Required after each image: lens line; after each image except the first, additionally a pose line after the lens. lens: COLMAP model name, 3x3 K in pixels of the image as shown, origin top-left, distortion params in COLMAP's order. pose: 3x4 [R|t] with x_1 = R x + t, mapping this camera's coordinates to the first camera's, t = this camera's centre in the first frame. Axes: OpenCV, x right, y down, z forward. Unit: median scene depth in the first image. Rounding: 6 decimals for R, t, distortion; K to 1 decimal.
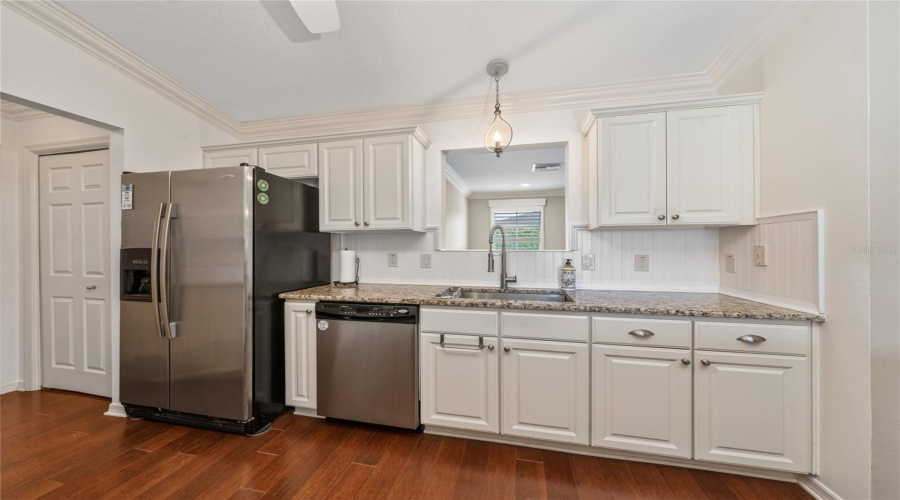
lens RADIAL K [[306.8, 0, 449.3], [0, 306.8, 249.7], [0, 0, 1]] dist [-0.000816, 0.000044]
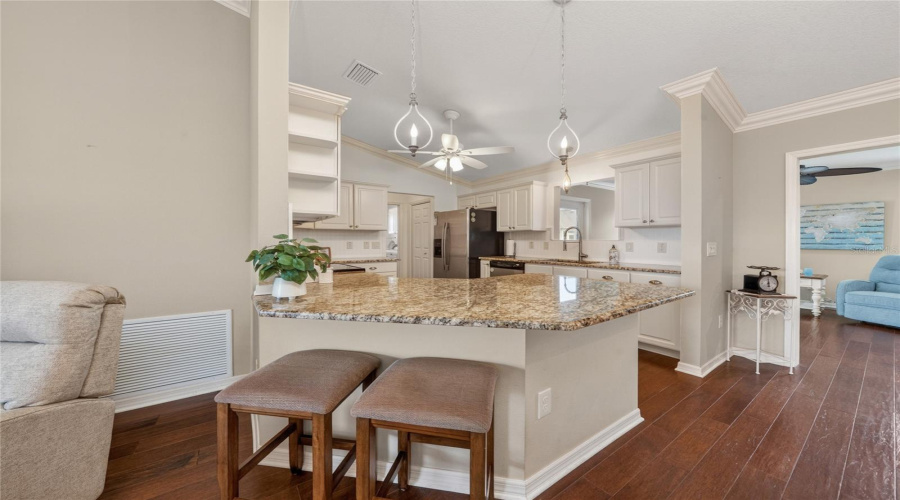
lens RADIAL K [[306.8, 0, 449.8], [0, 306.8, 241.6], [0, 0, 1]] dist [-0.000816, 0.000044]
pose [[0.742814, 0.003780, -0.669487, 0.872820], [-0.006682, 0.999976, -0.001768, 0.022463], [0.669464, 0.005787, 0.742822, -0.939299]]
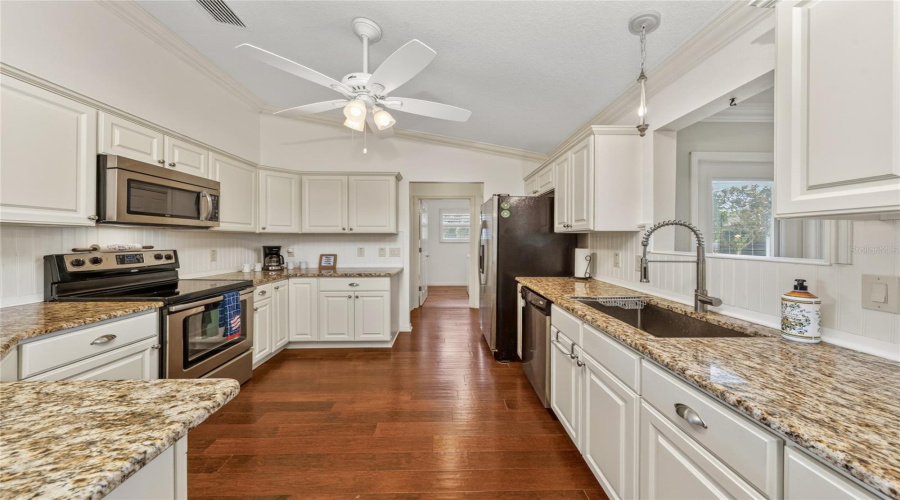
lens RADIAL K [[309.3, 0, 454.2], [0, 309.3, 247.0], [0, 0, 1]] dist [0.000136, 0.000044]
pose [[0.255526, 0.026401, -0.966442, 0.744199], [-0.009862, 0.999646, 0.024700, -0.031199], [0.966752, 0.003219, 0.255696, 0.308560]]
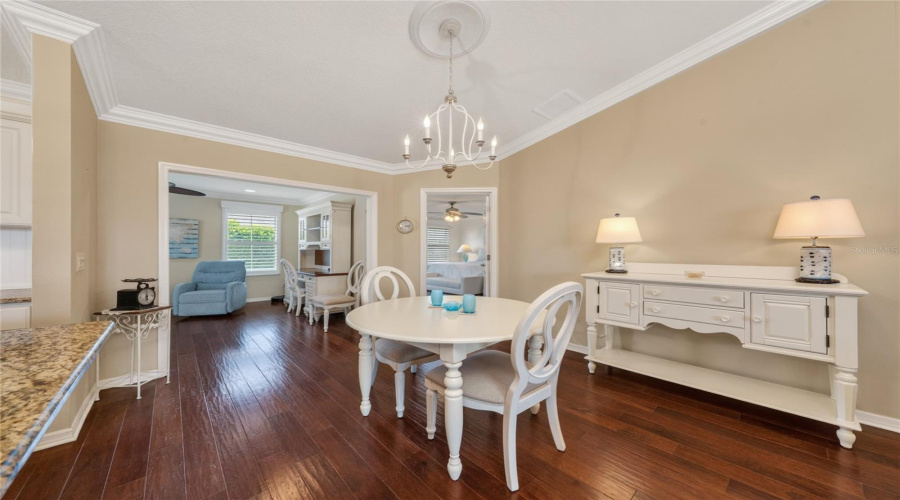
lens RADIAL K [[309.0, 0, 446.4], [0, 309.0, 252.5], [0, 0, 1]] dist [-0.009489, -0.000070]
pose [[0.572905, 0.000504, 0.819622, 0.700918], [0.001528, 0.999997, -0.001682, 0.018241], [-0.819620, 0.002216, 0.572903, -0.743799]]
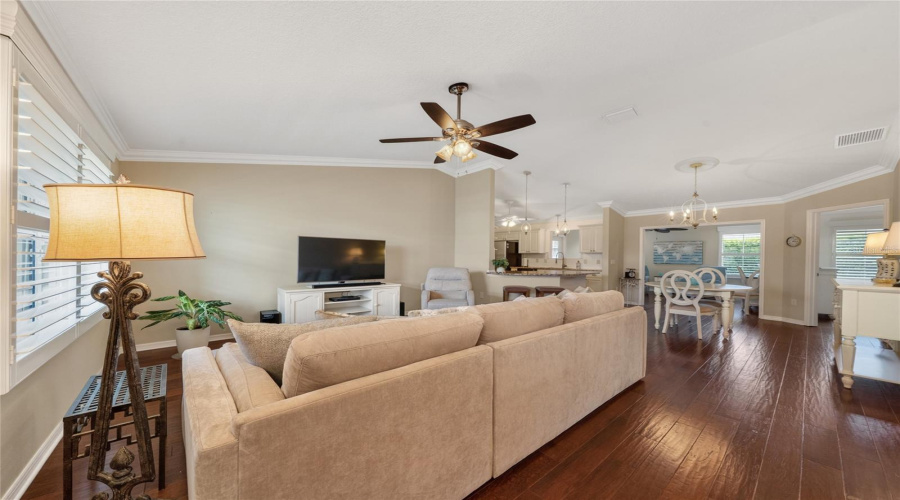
lens RADIAL K [[306.8, 0, 448.3], [0, 306.8, 260.6], [0, 0, 1]] dist [-0.000816, 0.000044]
pose [[0.804076, 0.014515, -0.594350, 1.384417], [-0.014459, 0.999884, 0.004858, 0.036280], [0.594351, 0.004687, 0.804192, -3.136766]]
